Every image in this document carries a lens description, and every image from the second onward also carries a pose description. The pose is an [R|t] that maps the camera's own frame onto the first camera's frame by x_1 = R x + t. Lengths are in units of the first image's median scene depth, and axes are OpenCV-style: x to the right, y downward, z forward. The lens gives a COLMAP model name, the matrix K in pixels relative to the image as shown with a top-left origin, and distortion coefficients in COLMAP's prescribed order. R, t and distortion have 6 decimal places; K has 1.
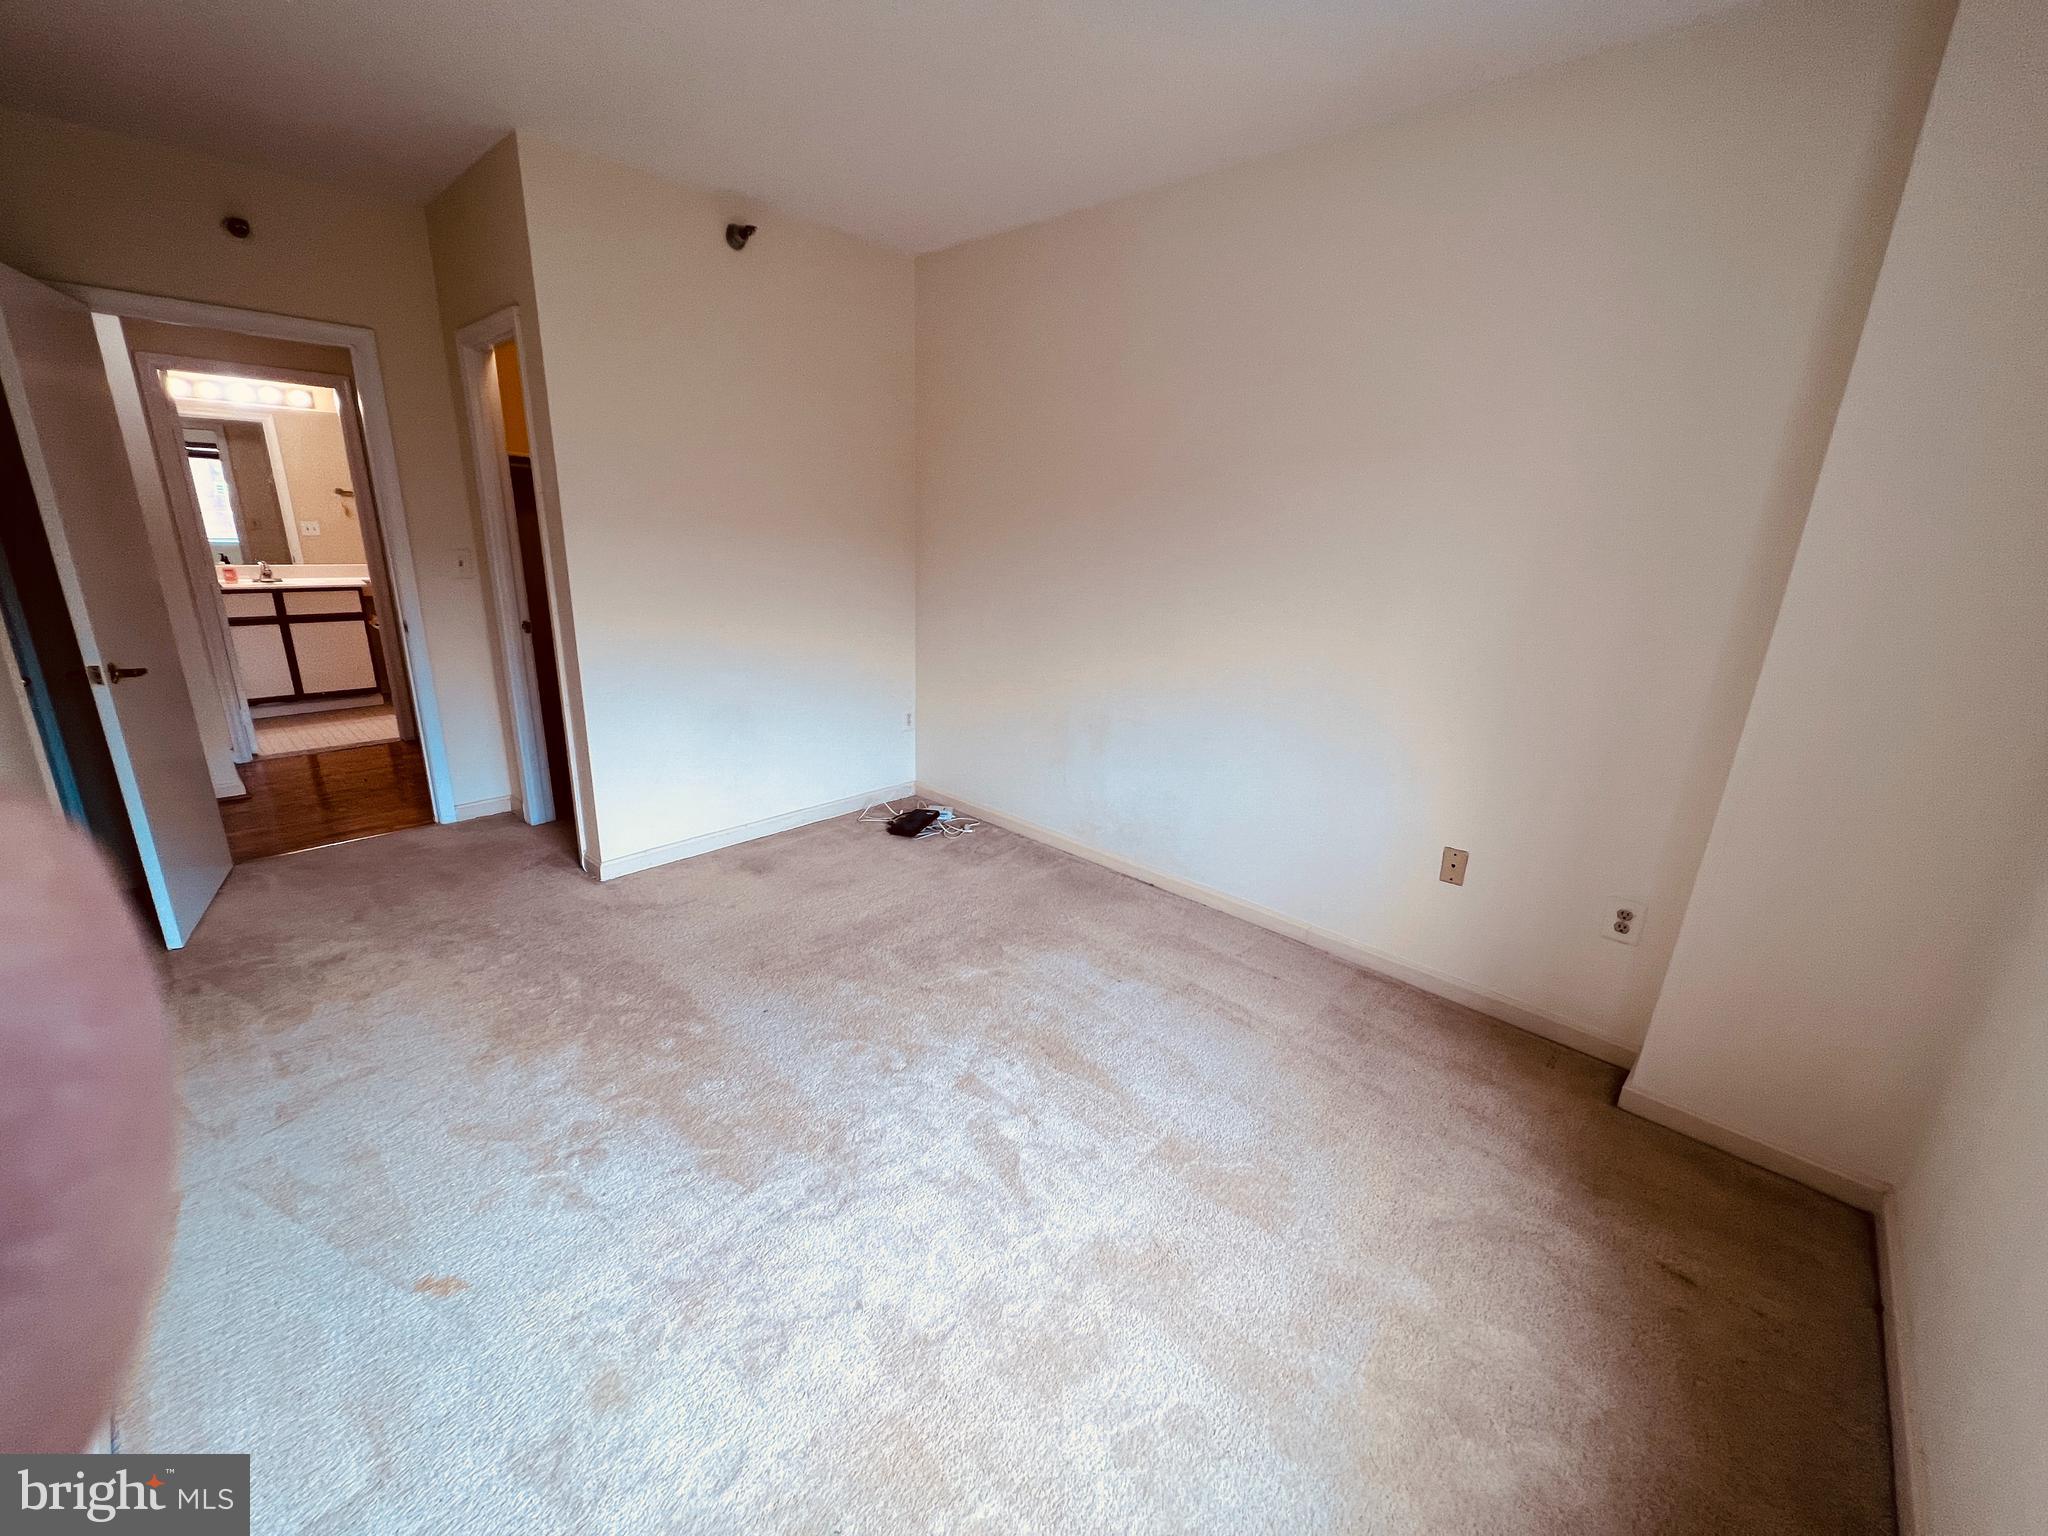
lens RADIAL K [[816.4, 0, 1015.5], [0, 816.4, 764.6], [0, 0, 1]] dist [-0.000446, -0.000204]
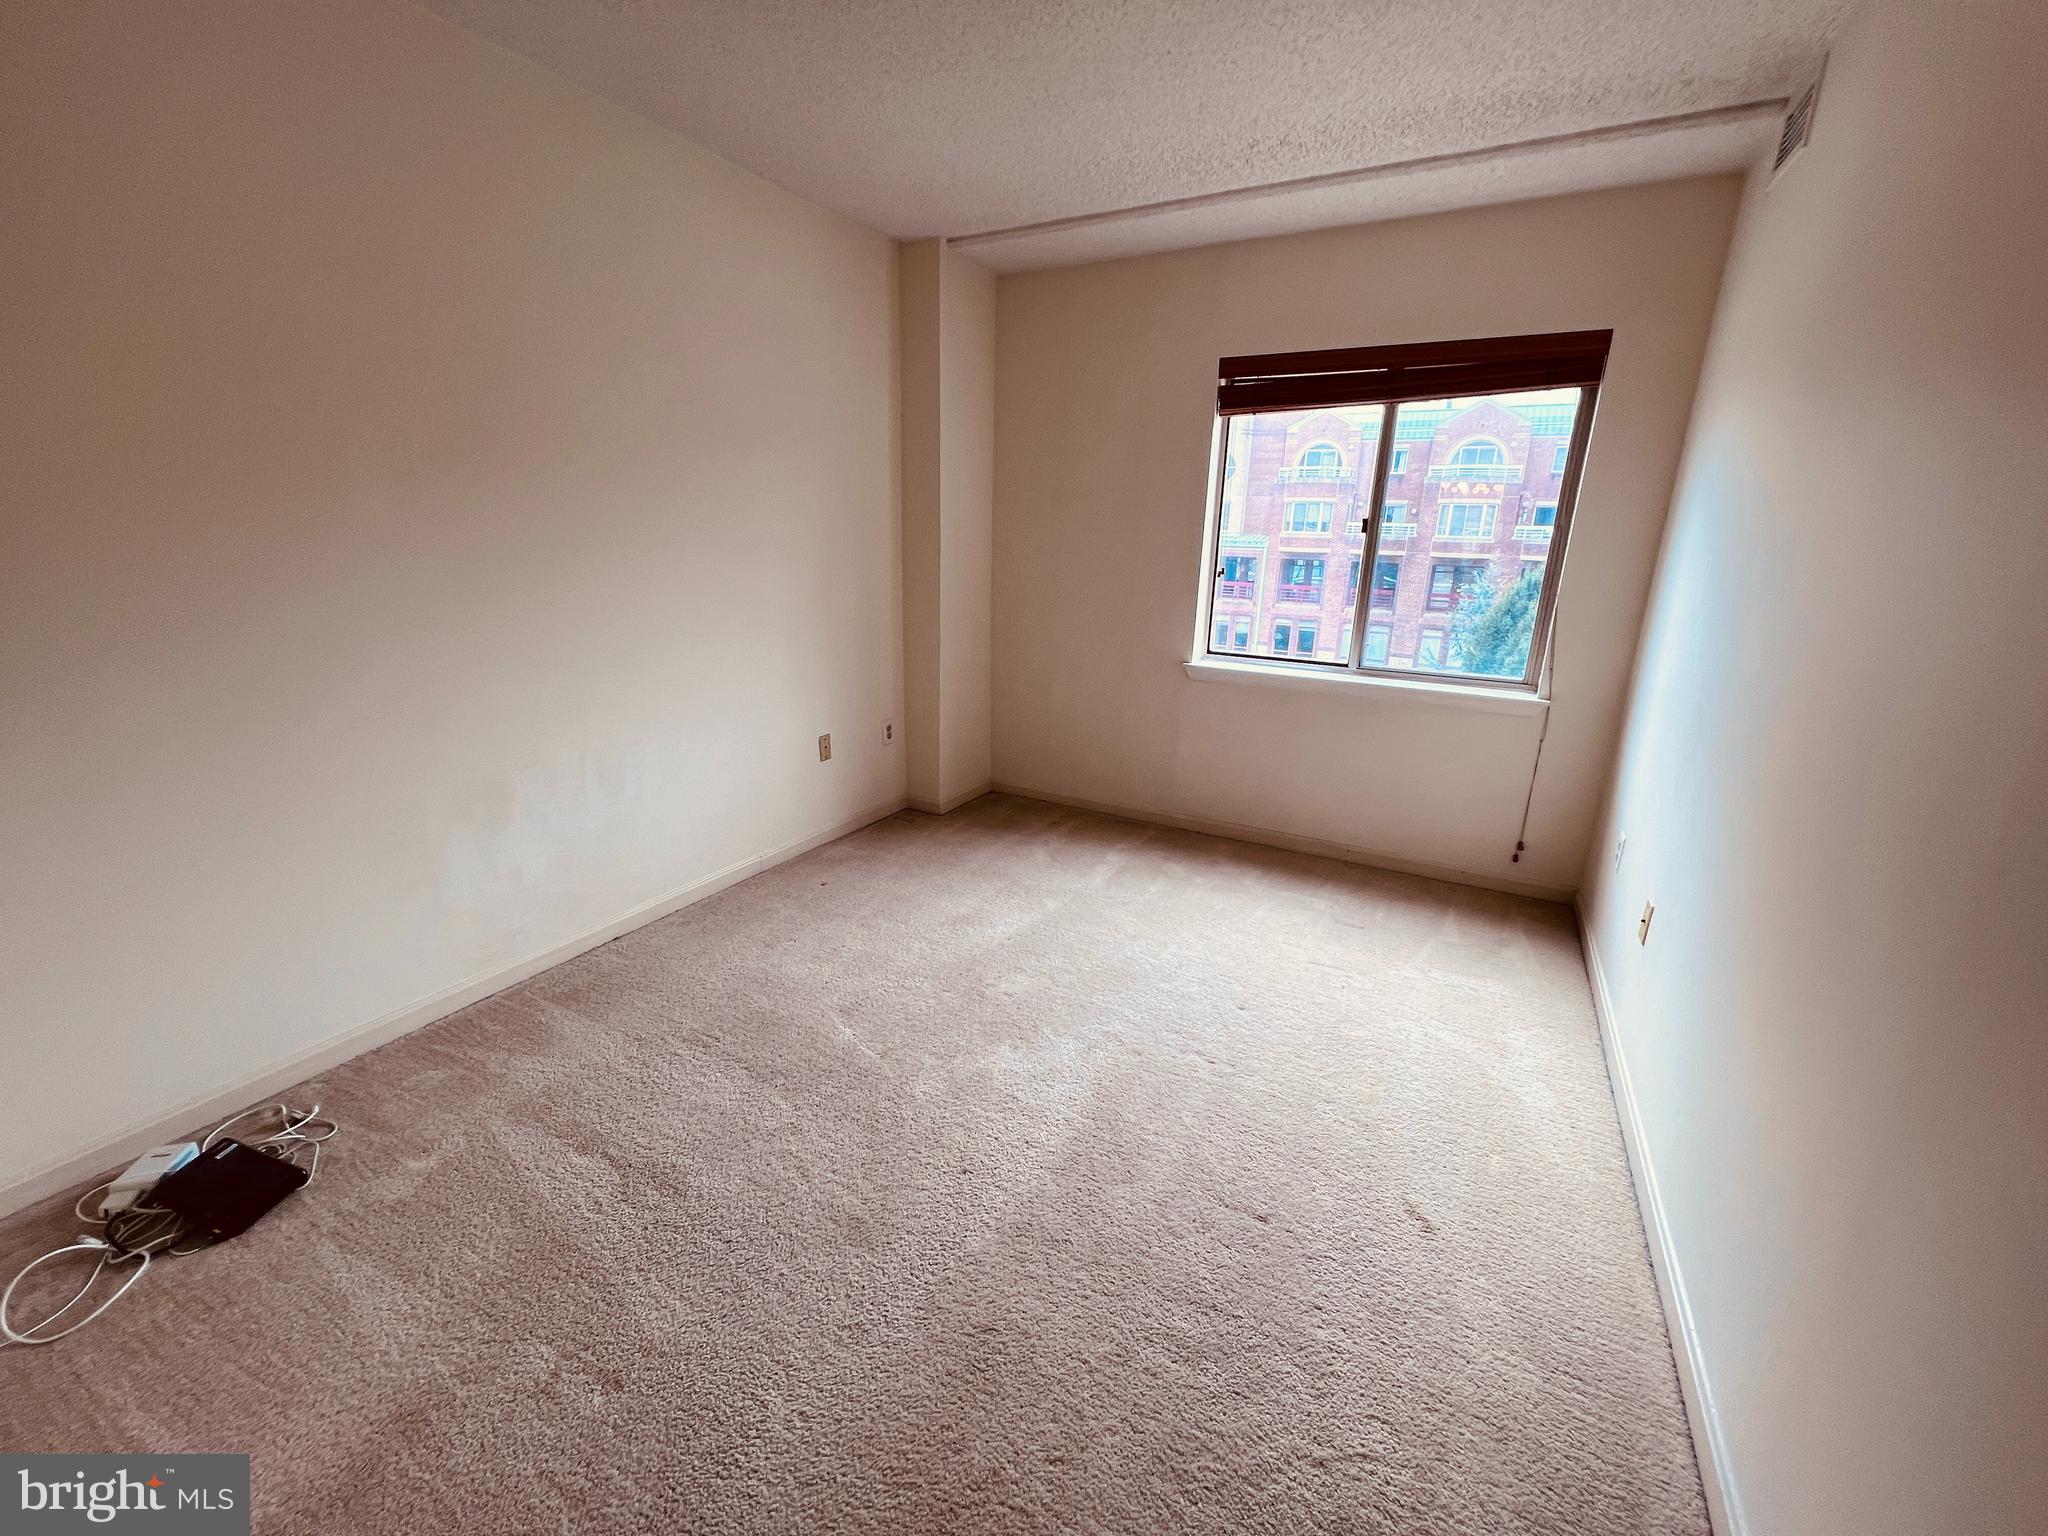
lens RADIAL K [[816.4, 0, 1013.6], [0, 816.4, 761.4], [0, 0, 1]] dist [-0.000446, -0.000204]
pose [[-0.245323, -0.304209, 0.920474, -0.888445], [0.248904, 0.897895, 0.363085, -0.298781], [-0.936944, 0.318183, -0.144555, 0.943353]]
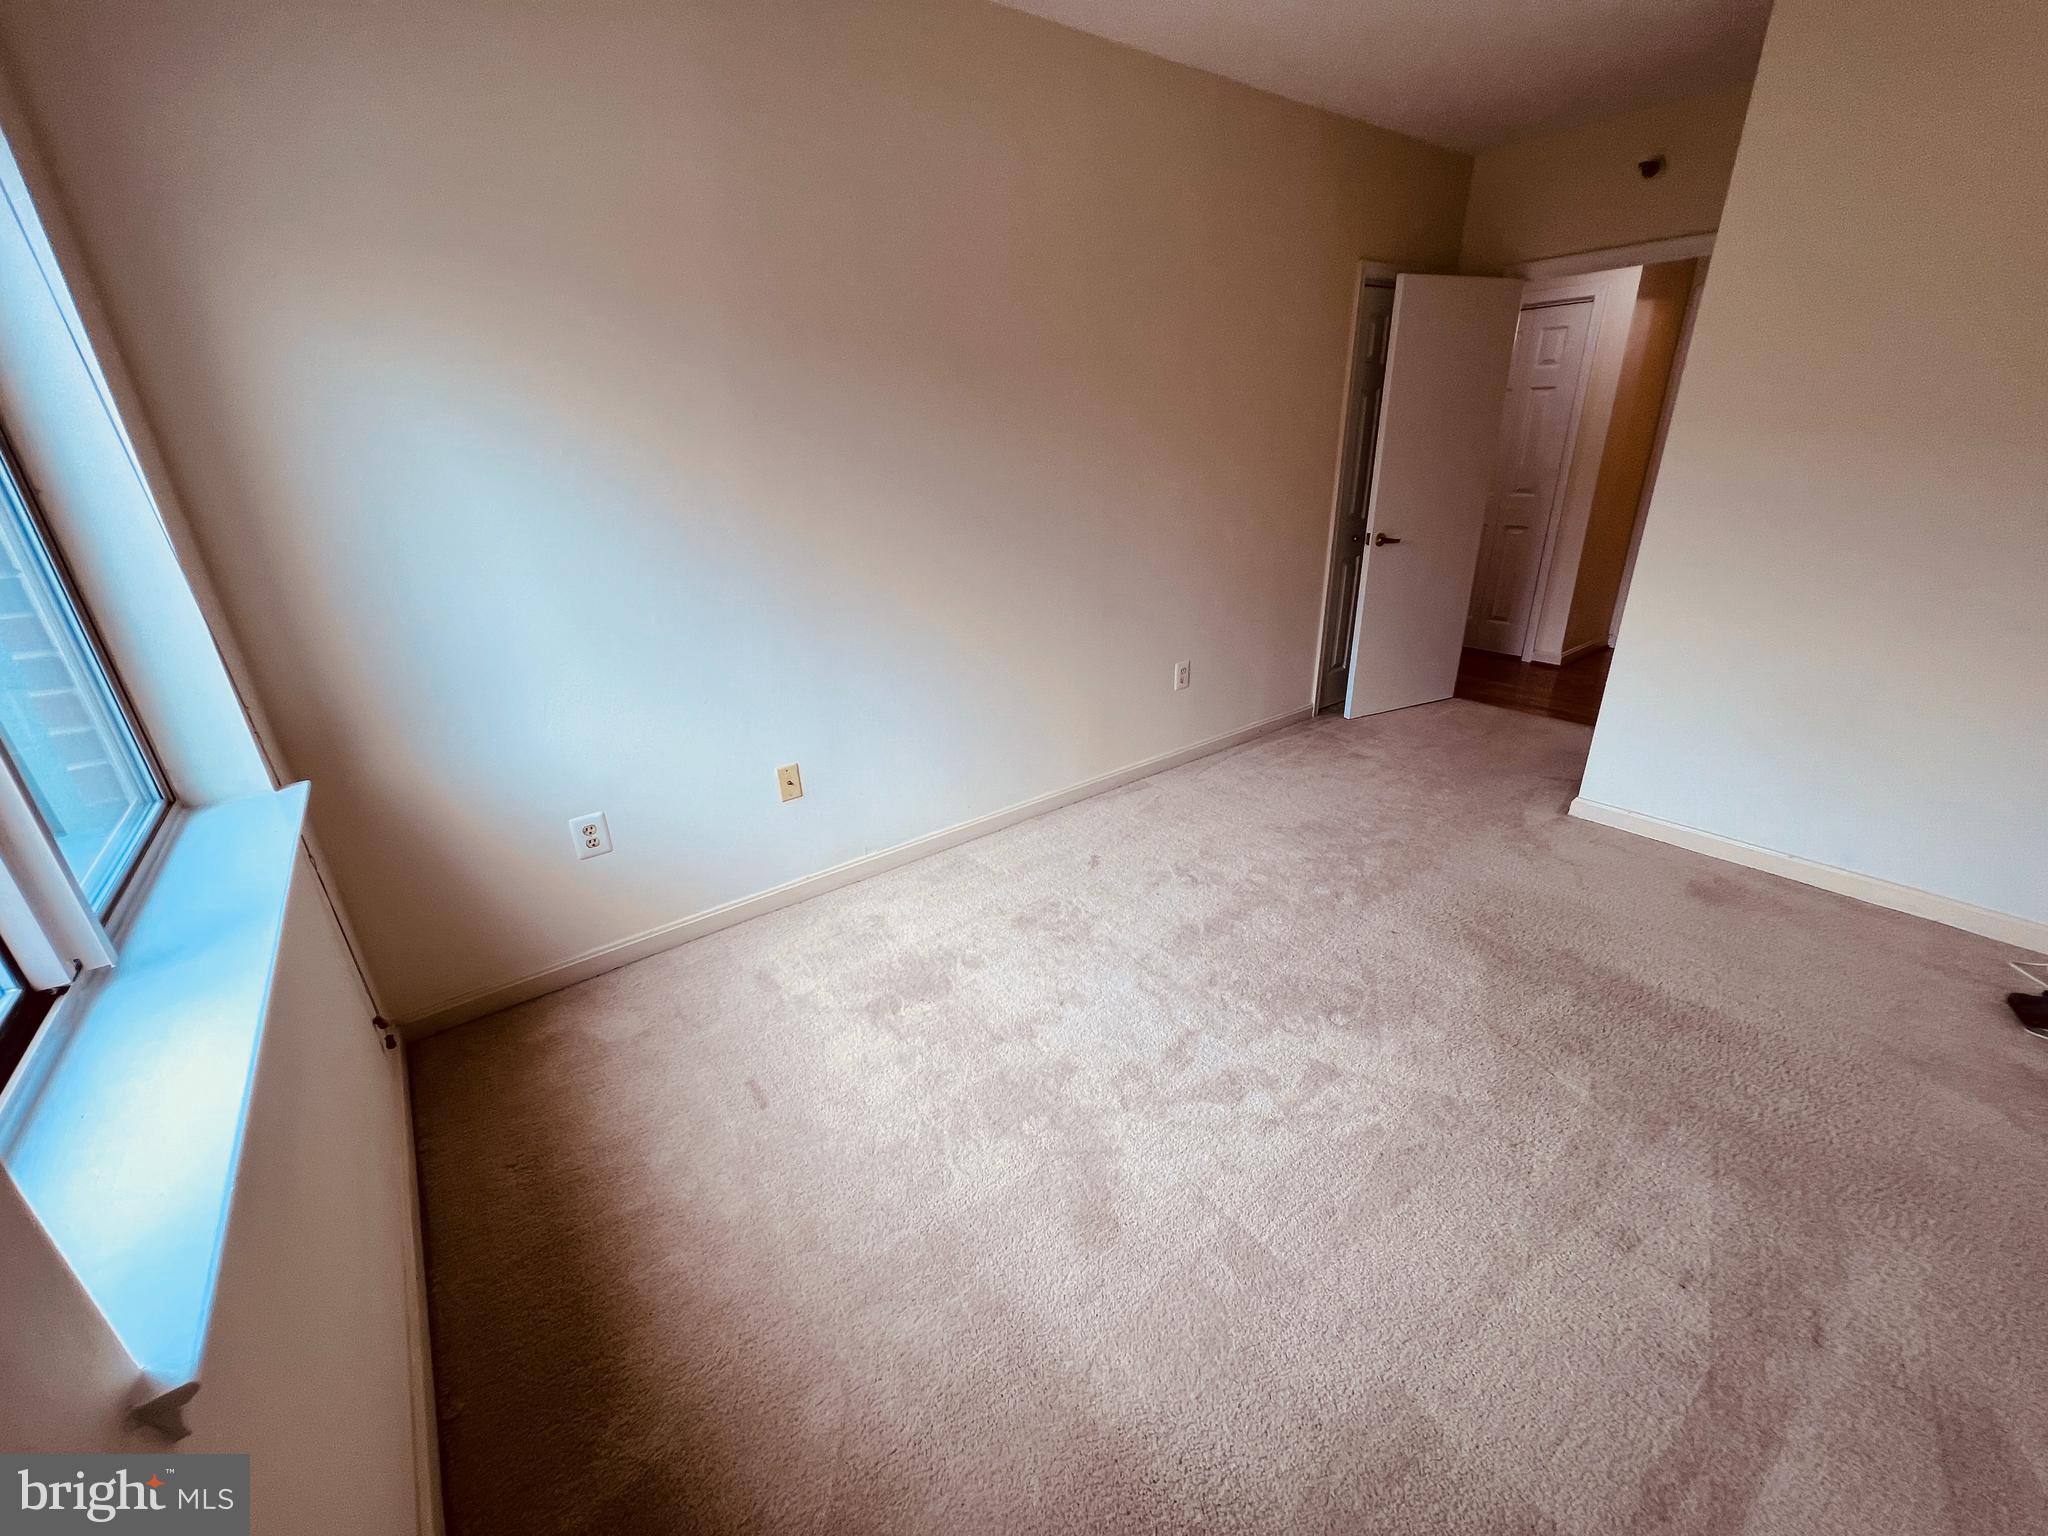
lens RADIAL K [[816.4, 0, 1022.6], [0, 816.4, 770.8], [0, 0, 1]] dist [-0.000446, -0.000204]
pose [[-0.163843, 0.350293, -0.922199, 0.614332], [-0.257359, 0.887280, 0.382753, -0.138648], [0.952324, 0.300048, -0.055223, 0.555326]]
